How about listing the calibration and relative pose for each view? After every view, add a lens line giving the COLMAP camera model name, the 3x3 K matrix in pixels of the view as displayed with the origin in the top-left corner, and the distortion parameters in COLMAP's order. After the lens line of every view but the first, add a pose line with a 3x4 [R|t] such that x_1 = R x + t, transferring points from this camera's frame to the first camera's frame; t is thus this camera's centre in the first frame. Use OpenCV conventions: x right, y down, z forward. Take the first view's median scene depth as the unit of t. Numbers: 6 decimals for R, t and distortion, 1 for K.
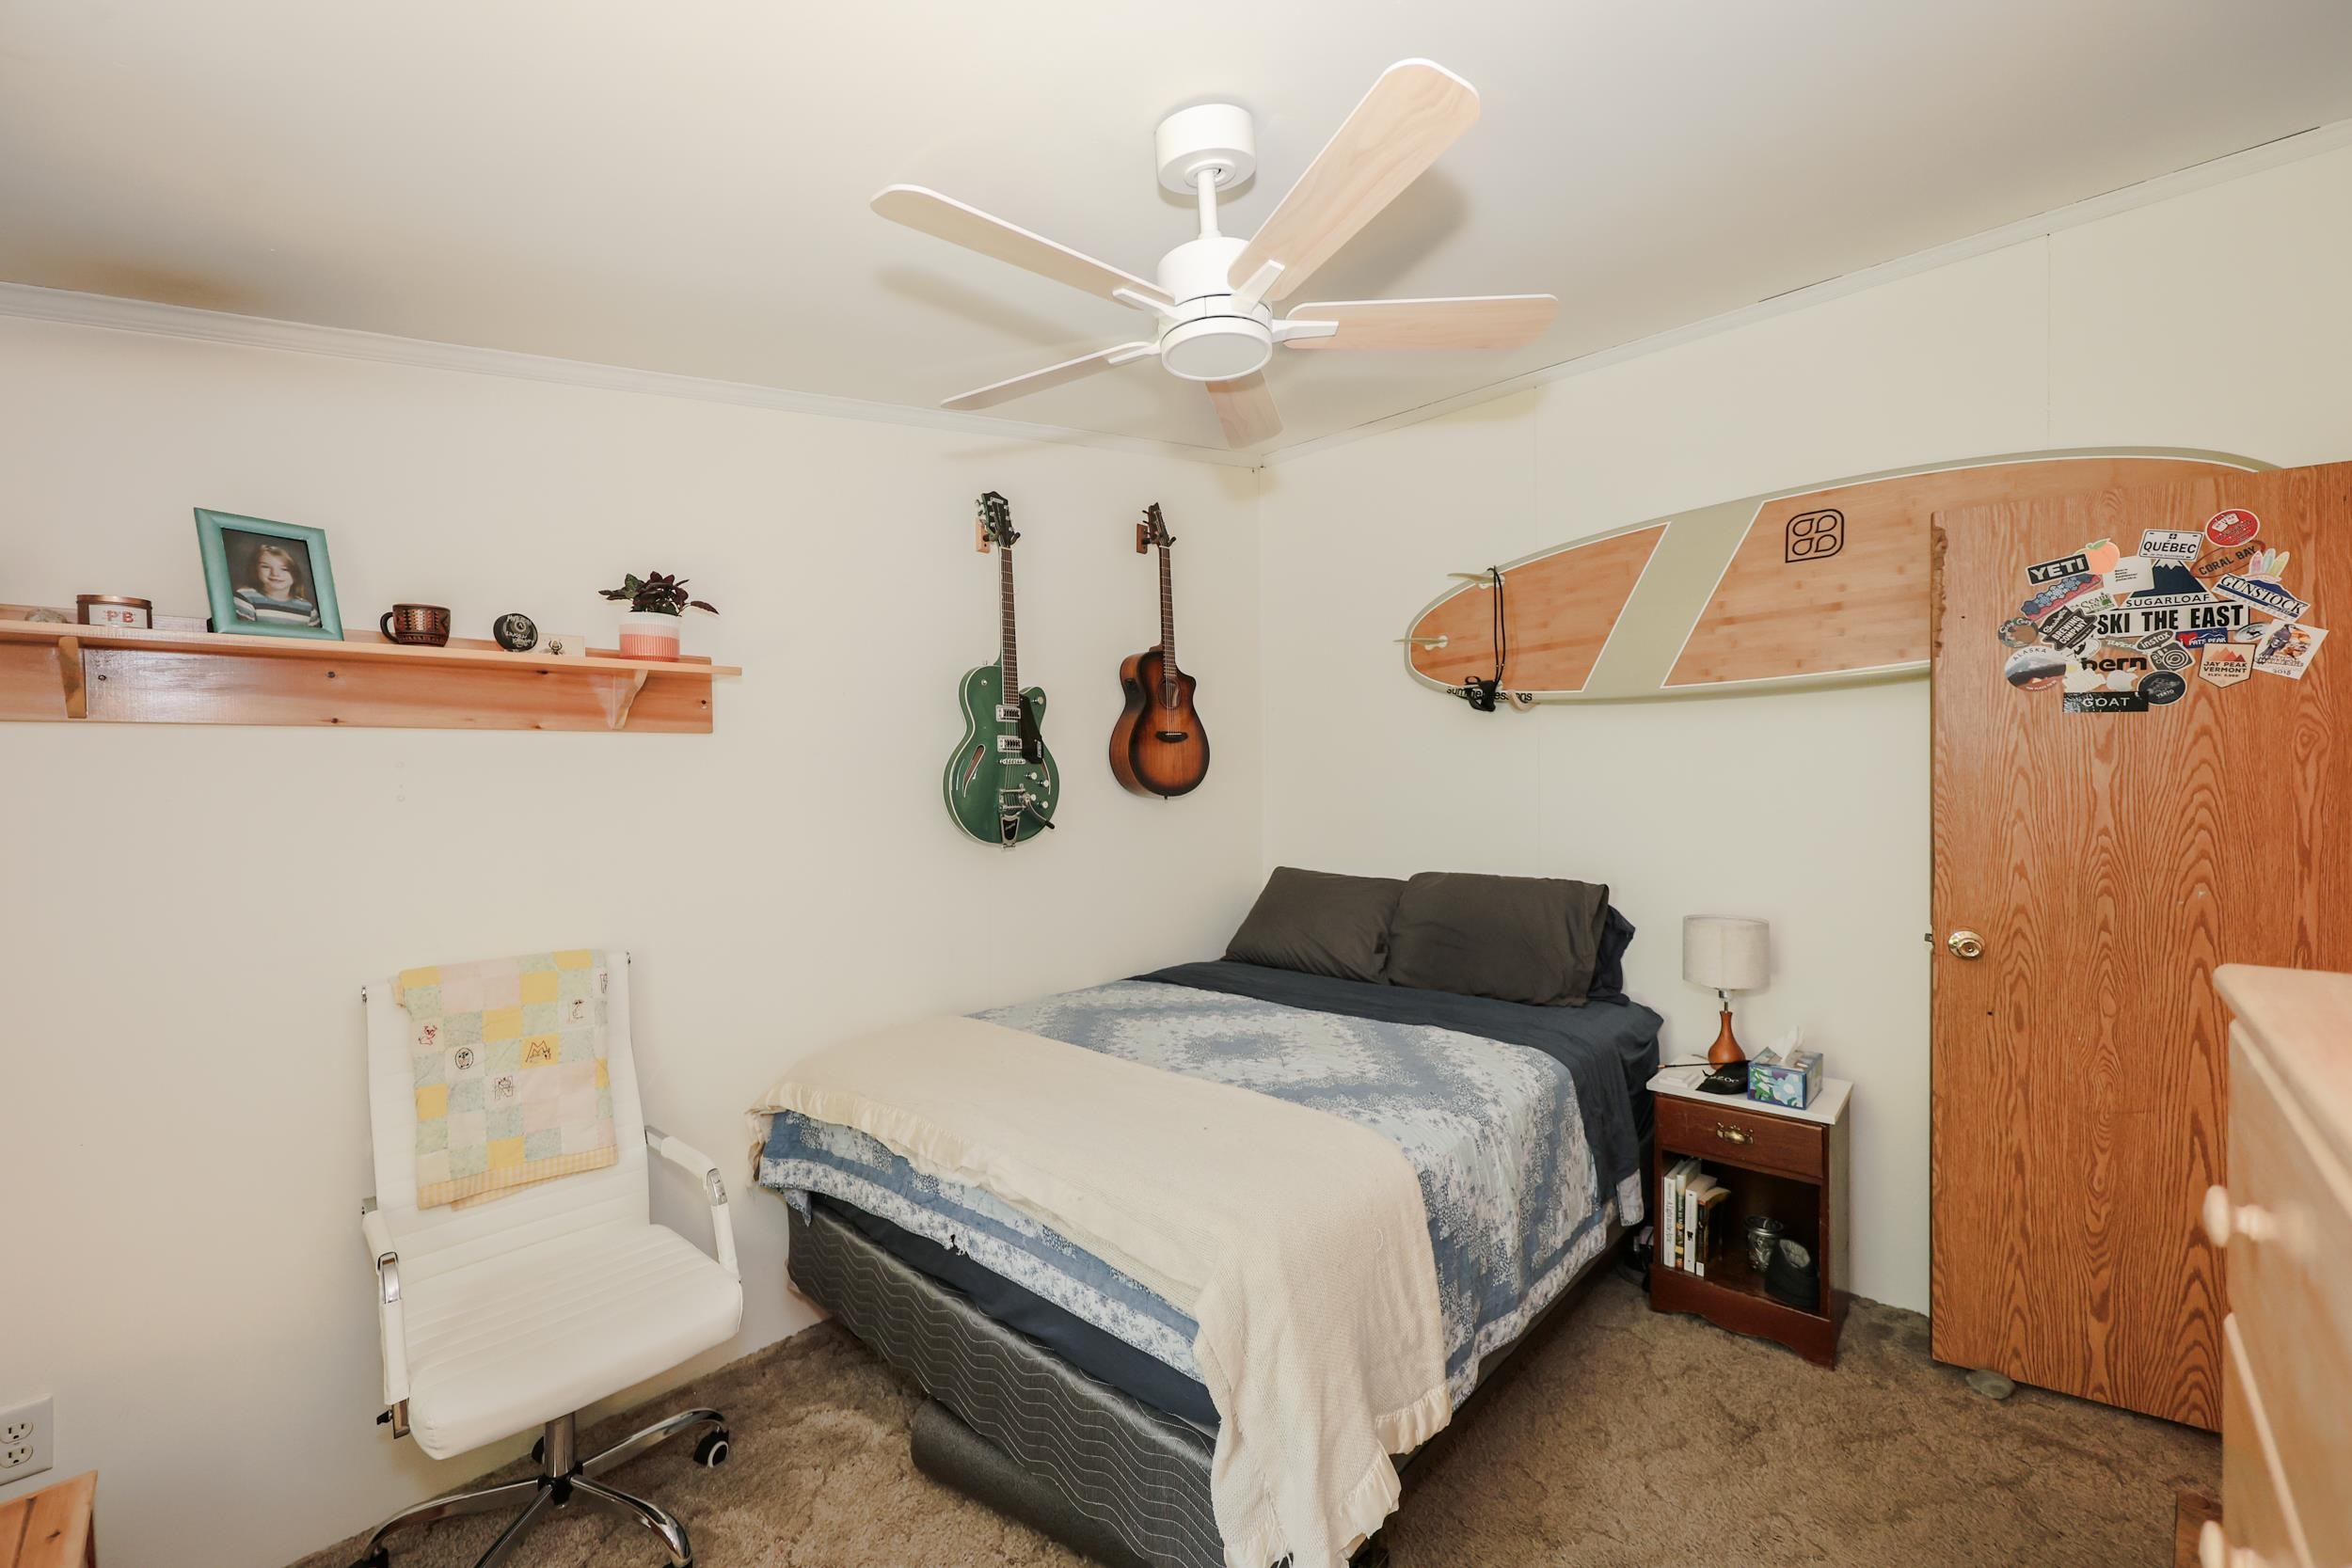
lens RADIAL K [[917.7, 0, 1176.0], [0, 917.7, 784.0], [0, 0, 1]] dist [0.000170, 0.000029]
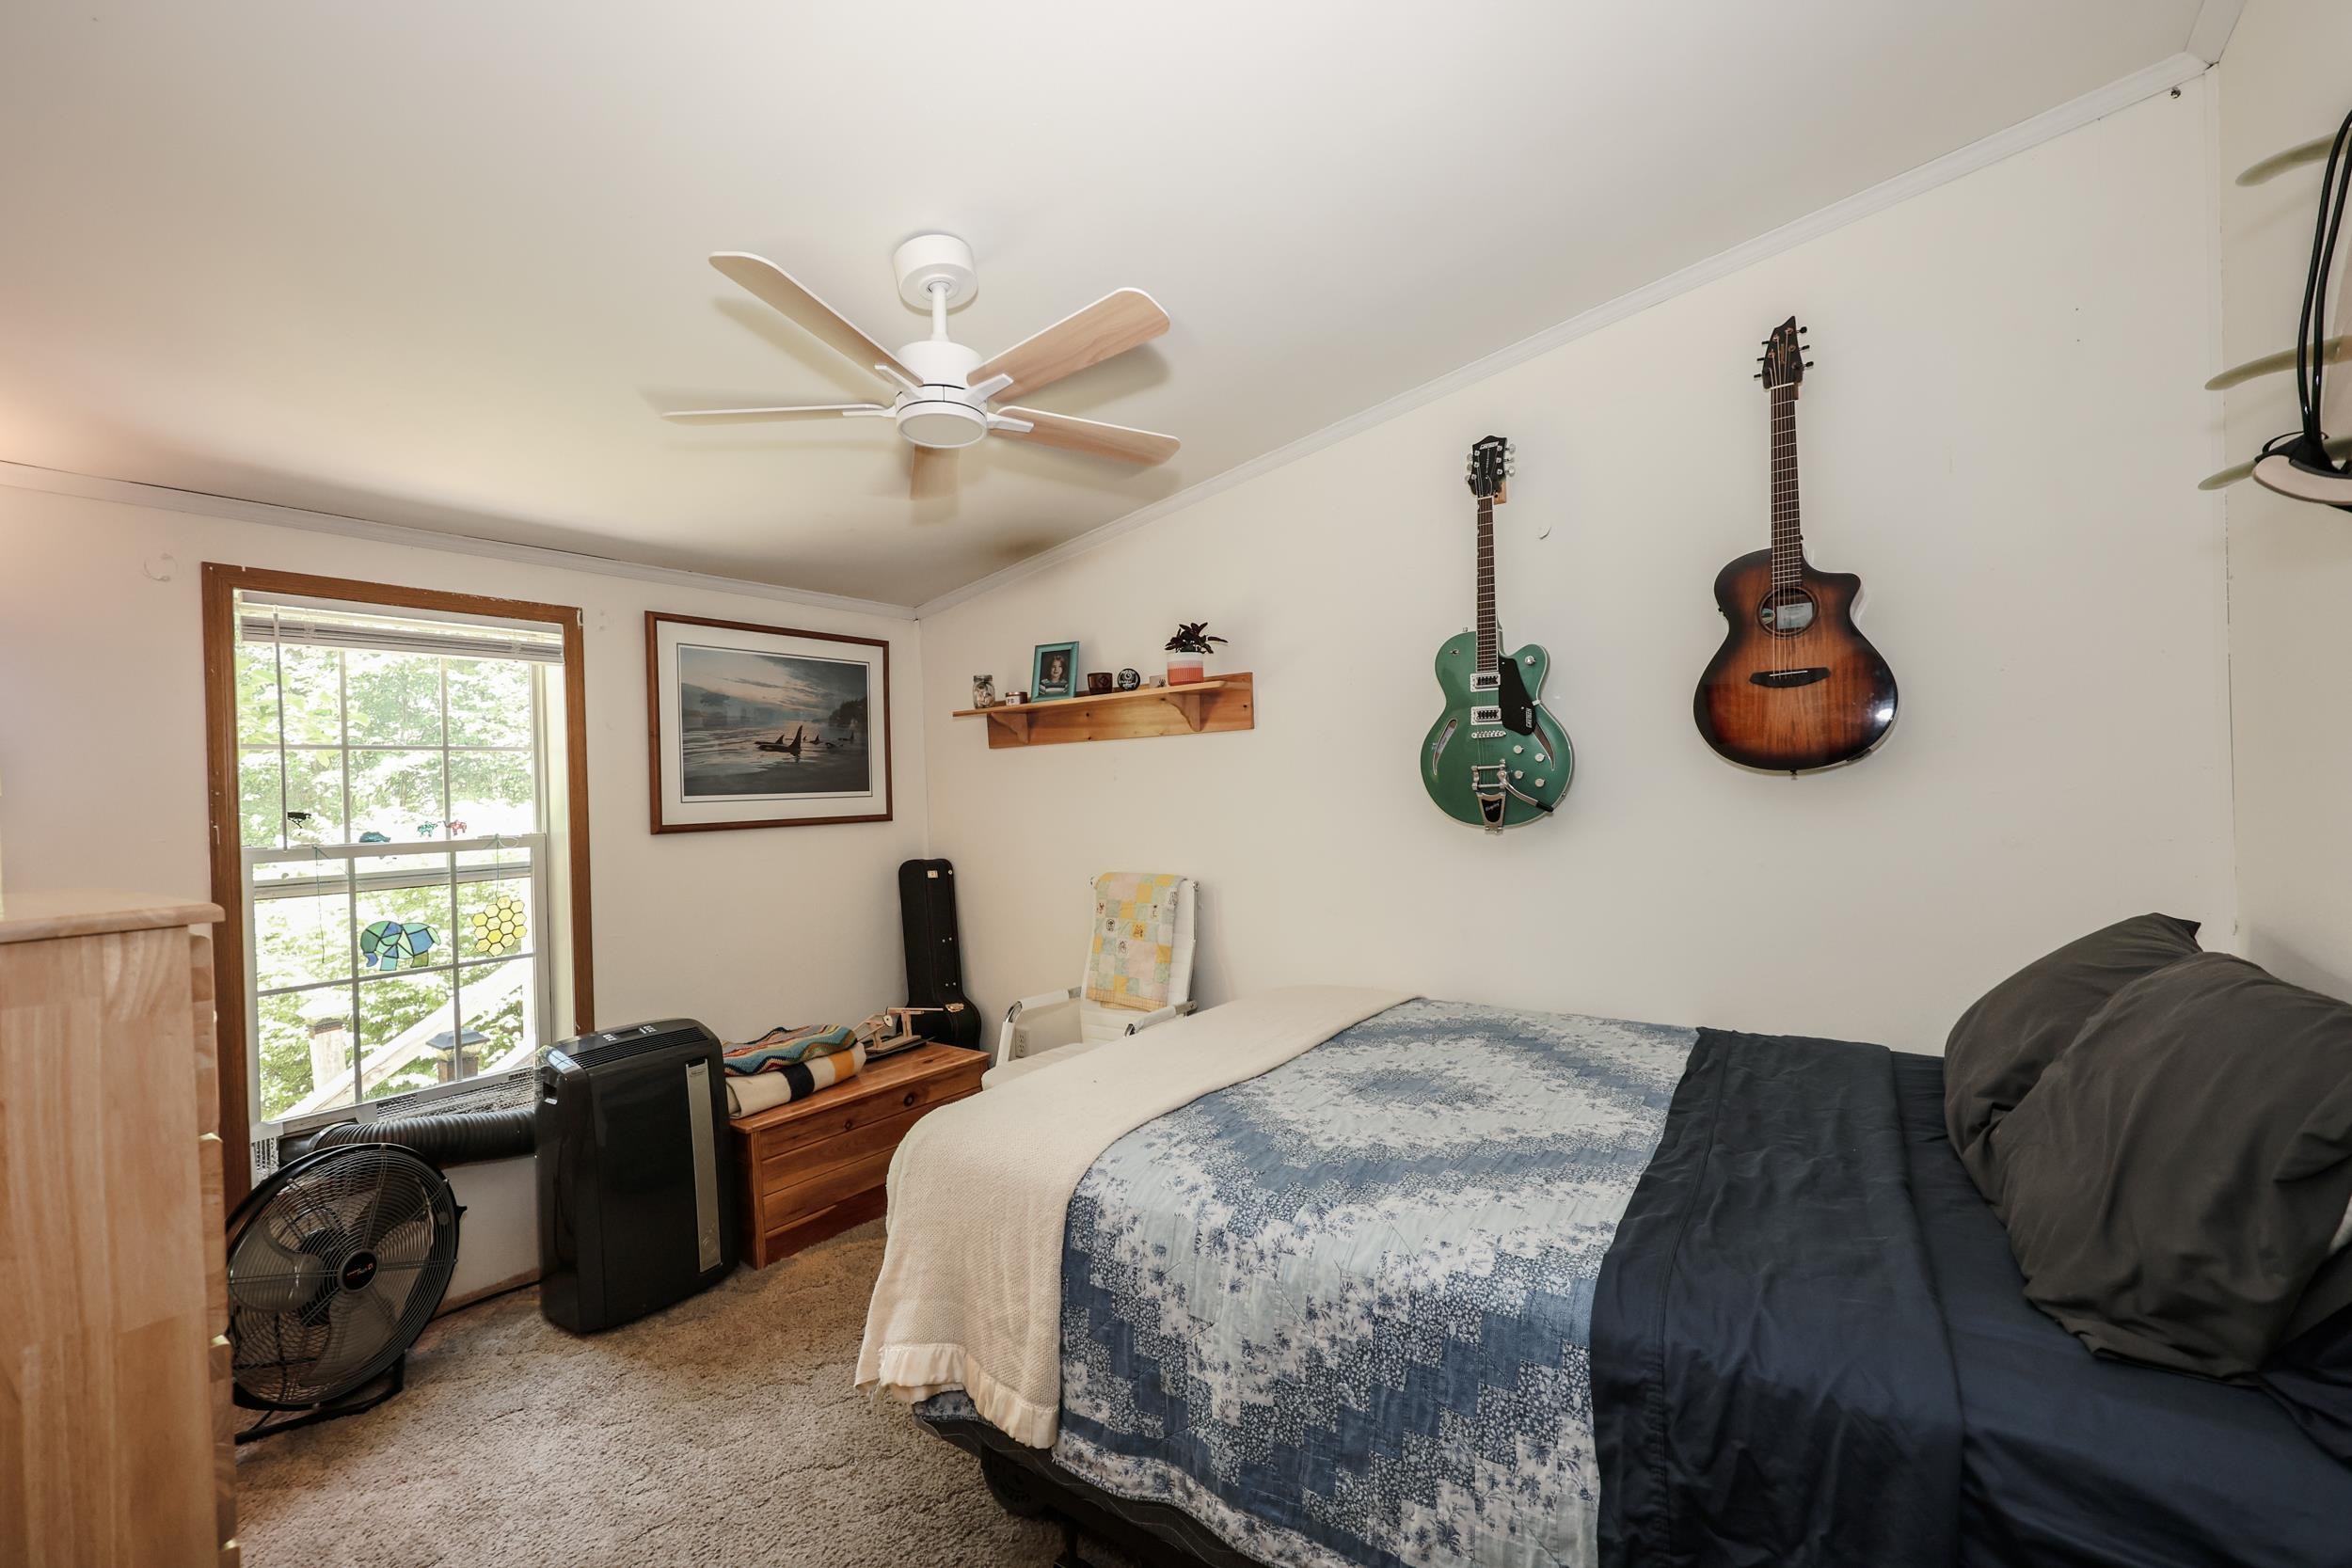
lens RADIAL K [[947.8, 0, 1172.5], [0, 947.8, 780.3], [0, 0, 1]] dist [-0.006354, 0.000159]
pose [[0.149908, -0.003395, -0.988694, 0.743810], [0.018559, 0.999828, -0.000619, 0.016307], [0.988526, -0.018256, 0.149946, 0.599985]]
